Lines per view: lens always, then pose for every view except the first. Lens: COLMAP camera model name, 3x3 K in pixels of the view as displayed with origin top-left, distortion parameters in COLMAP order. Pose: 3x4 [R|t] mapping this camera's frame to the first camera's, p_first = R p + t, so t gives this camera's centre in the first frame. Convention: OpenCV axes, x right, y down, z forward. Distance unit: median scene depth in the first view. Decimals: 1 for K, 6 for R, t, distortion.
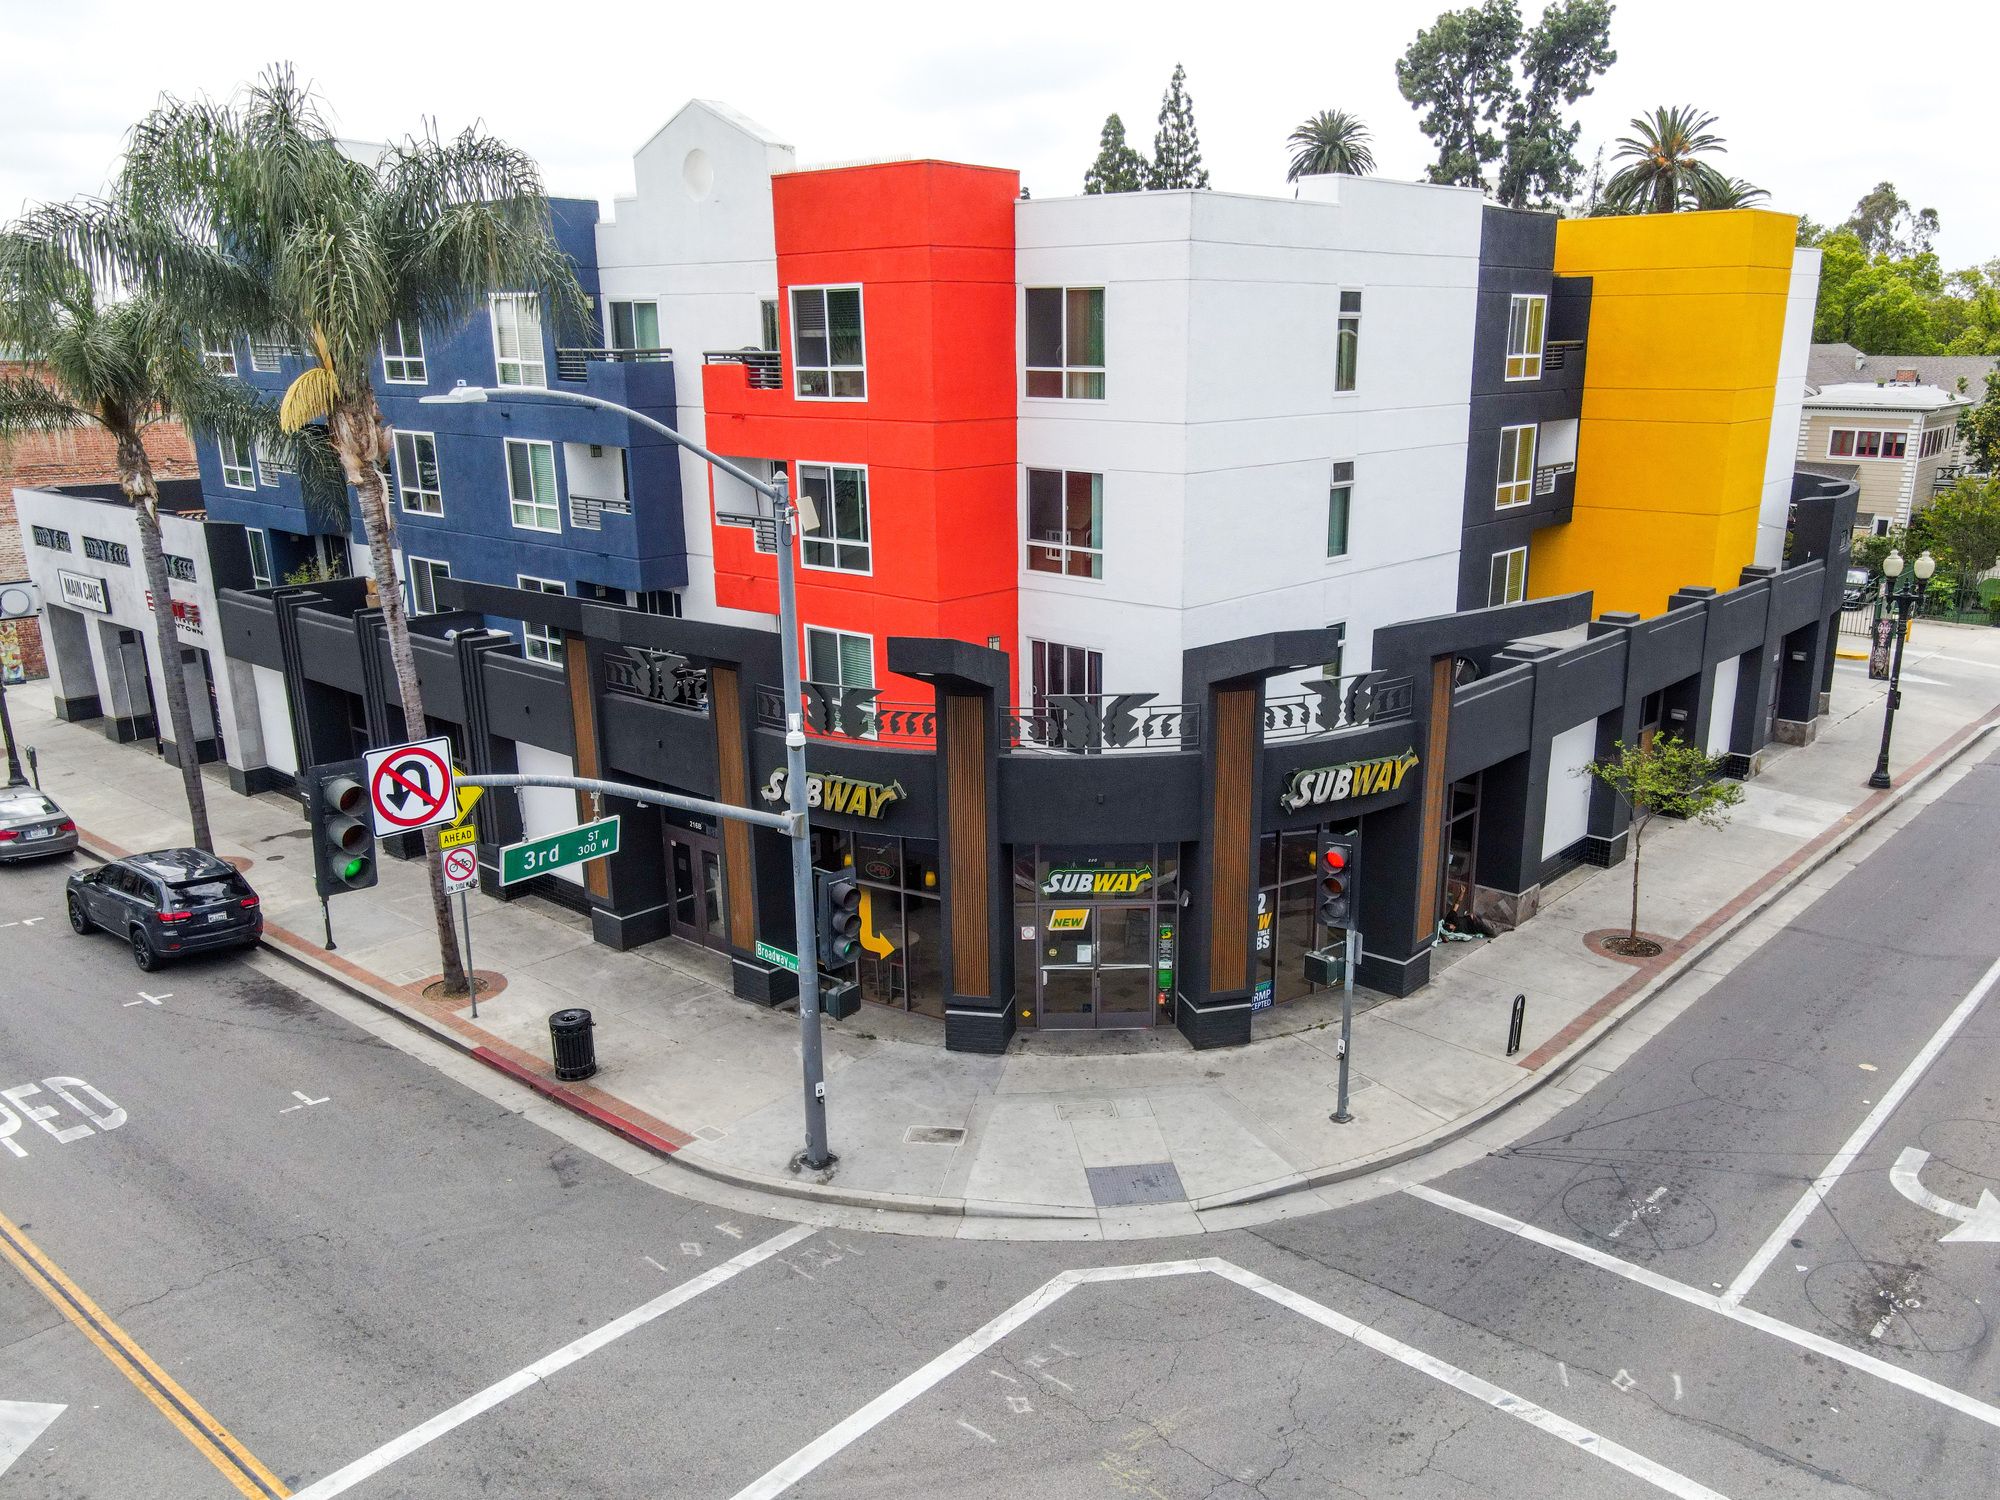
lens RADIAL K [[1598.6, 0, 1092.0], [0, 1598.6, 815.8], [0, 0, 1]] dist [0.007652, 0.009418]
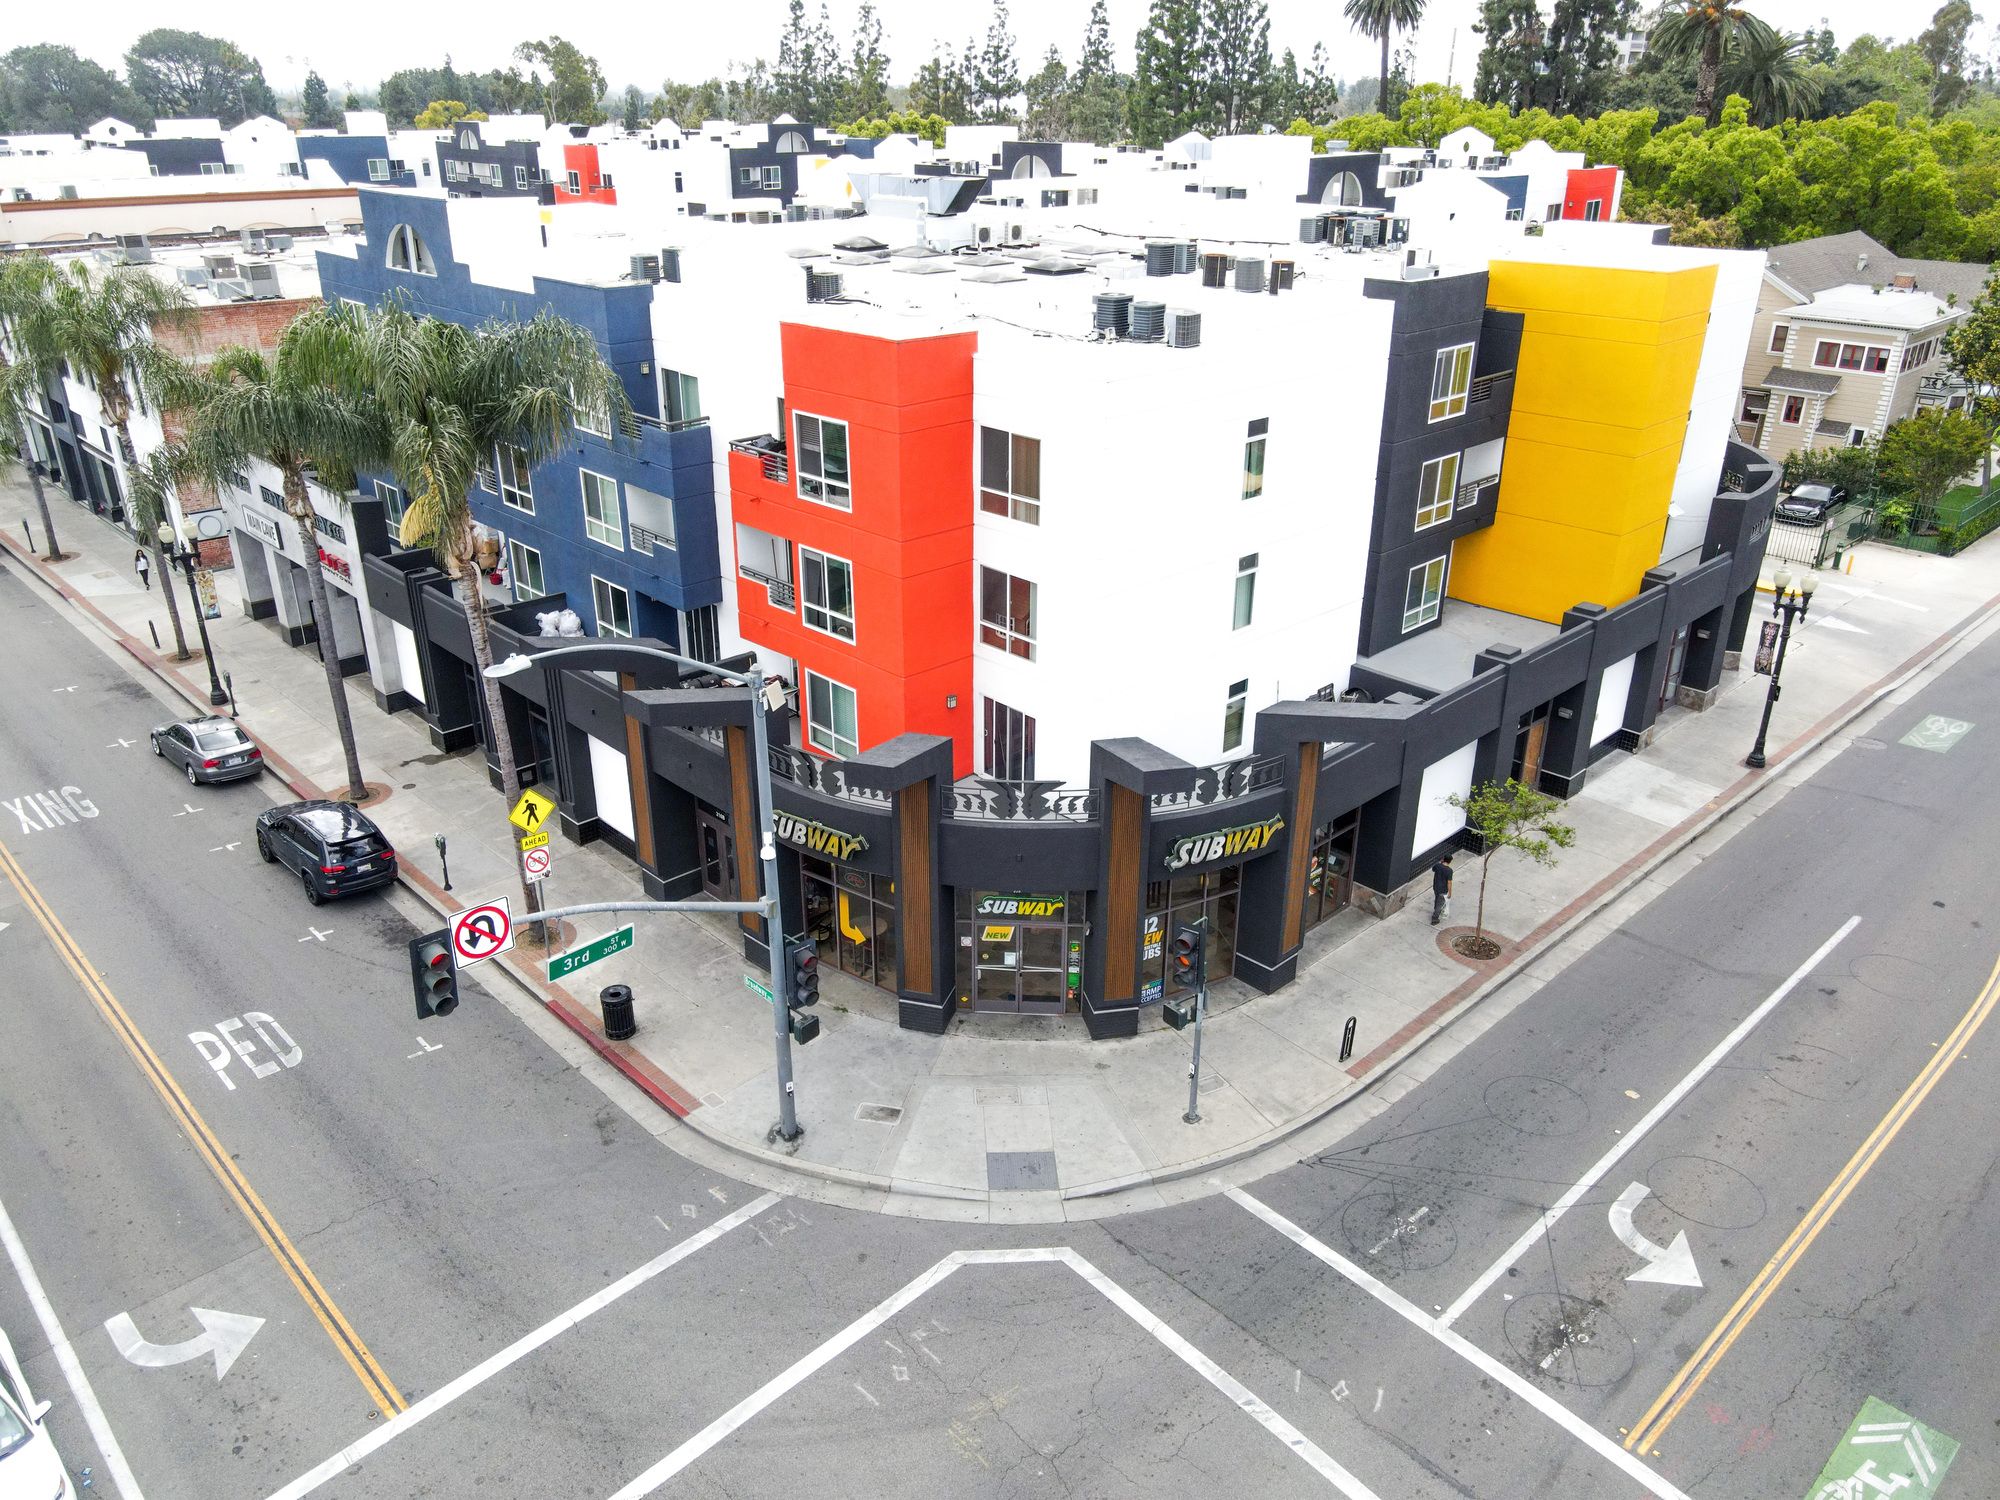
lens RADIAL K [[1464.2, 0, 1000.4], [0, 1464.2, 754.5], [0, 0, 1]] dist [0.006682, -0.000659]
pose [[0.994091, 0.048604, -0.097061, 0.093411], [-0.035478, 0.990528, 0.132649, -0.229963], [0.102589, -0.128421, 0.986399, -0.130924]]
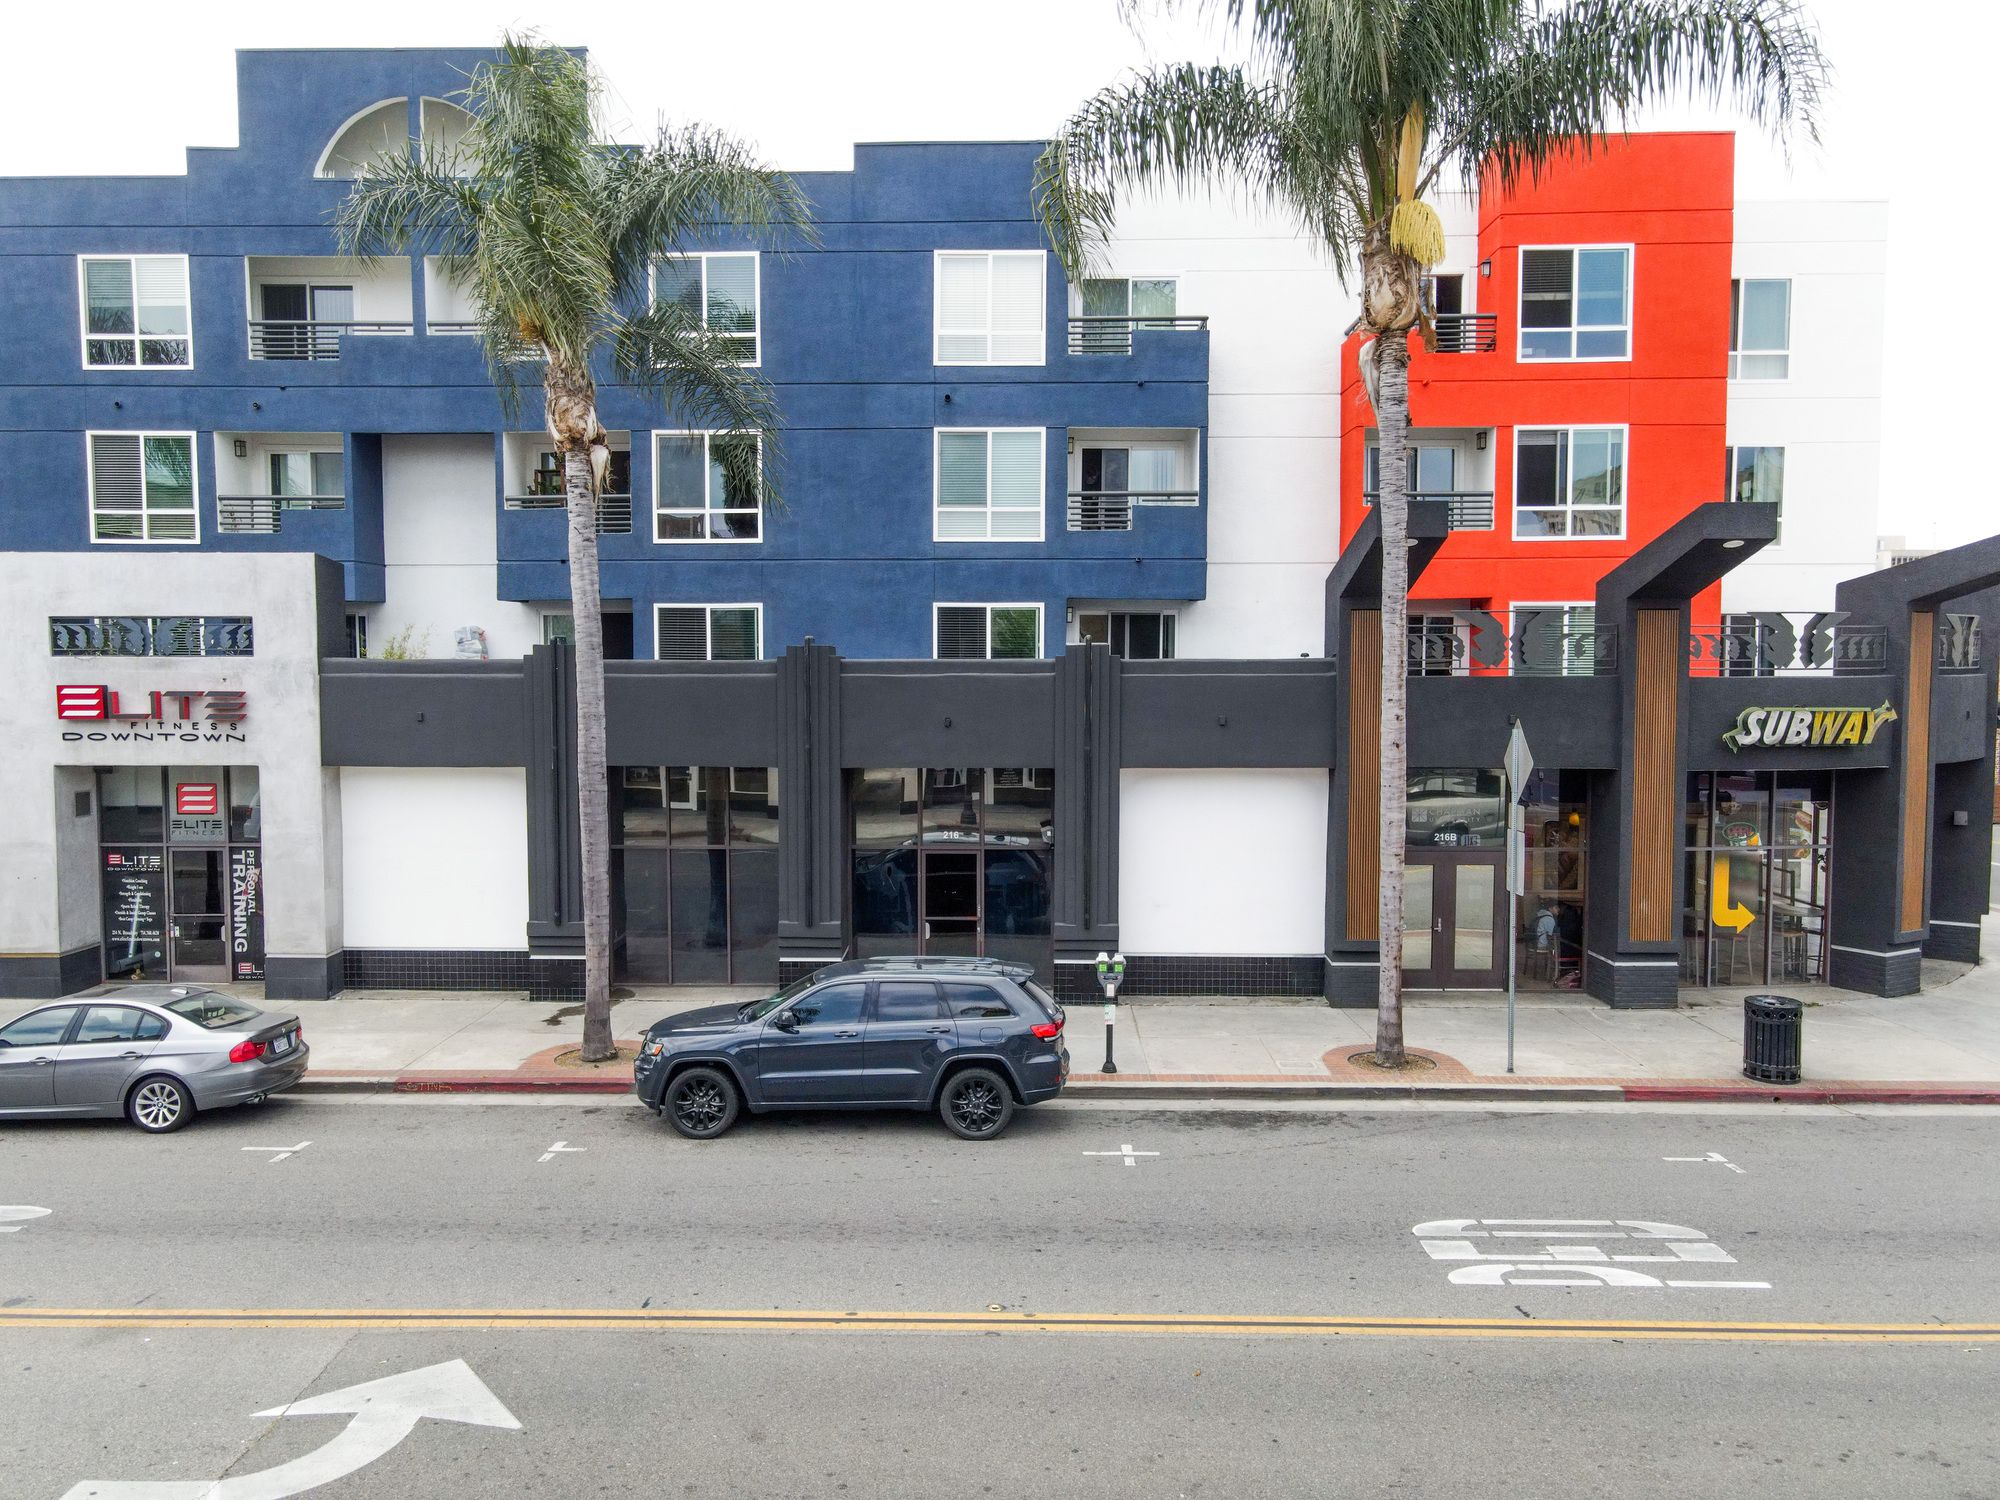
lens RADIAL K [[1464.2, 0, 994.3], [0, 1464.2, 744.1], [0, 0, 1]] dist [0.006682, -0.000659]
pose [[0.780029, -0.034841, 0.624772, -1.025979], [0.181366, 0.968178, -0.172444, 0.054310], [-0.598883, 0.247824, 0.761526, 0.611233]]
